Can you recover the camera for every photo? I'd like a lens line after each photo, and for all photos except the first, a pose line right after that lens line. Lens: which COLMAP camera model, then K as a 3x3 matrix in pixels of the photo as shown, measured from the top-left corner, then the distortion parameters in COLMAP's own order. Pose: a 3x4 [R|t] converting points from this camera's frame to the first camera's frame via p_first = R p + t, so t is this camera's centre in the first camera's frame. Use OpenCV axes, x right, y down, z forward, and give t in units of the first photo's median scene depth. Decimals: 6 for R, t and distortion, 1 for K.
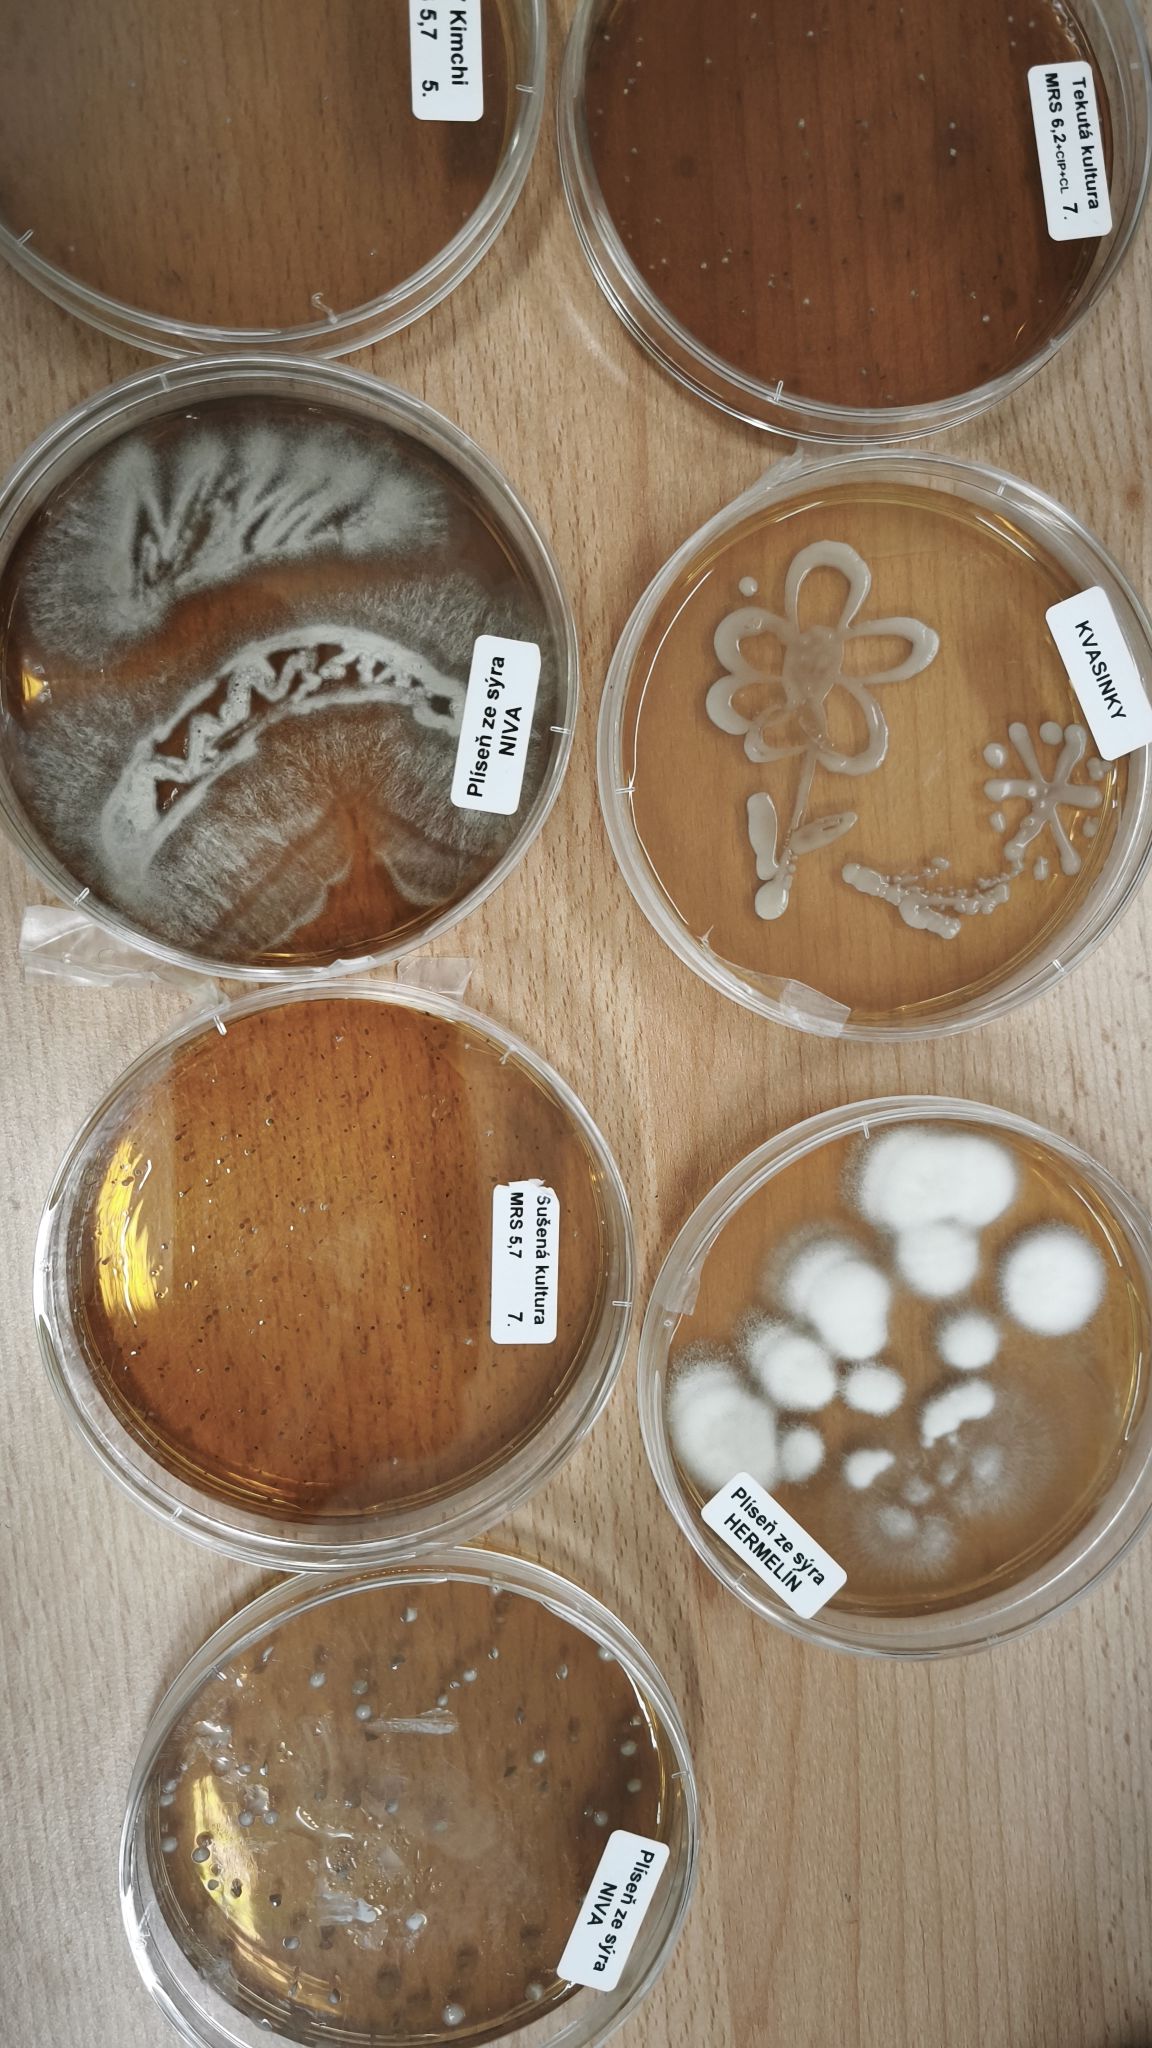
lens RADIAL K [[1397.5, 0, 563.4], [0, 1397.5, 1023.5], [0, 0, 1]] dist [0.043114, -0.022714]
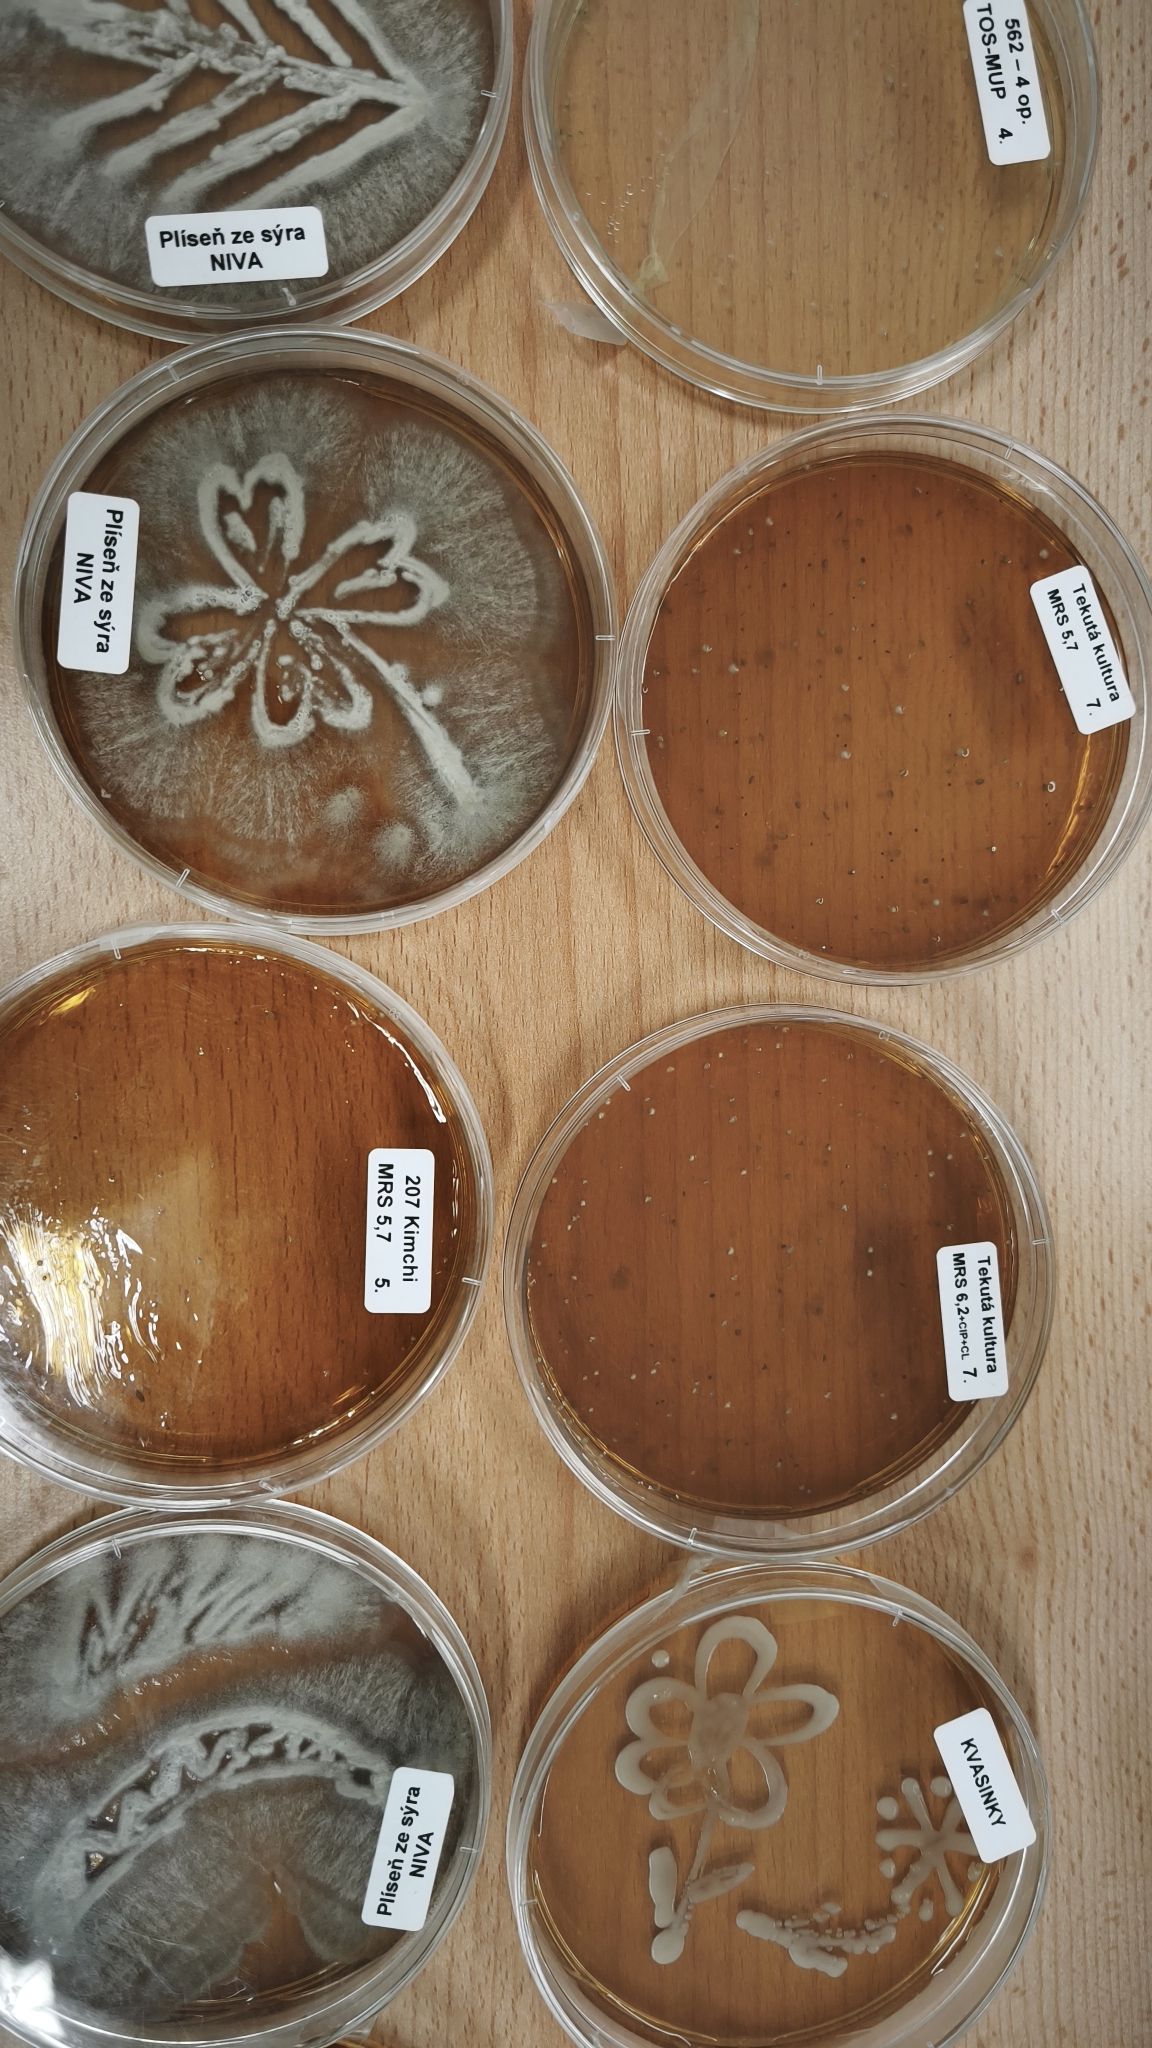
lens RADIAL K [[1381.4, 0, 576.0], [0, 1381.4, 1024.0], [0, 0, 1]] dist [0.070086, -0.045331]
pose [[0.998208, 0.059423, 0.007114, 0.032695], [-0.059469, 0.998209, 0.006428, -0.818127], [-0.006719, -0.006840, 0.999954, -0.059773]]
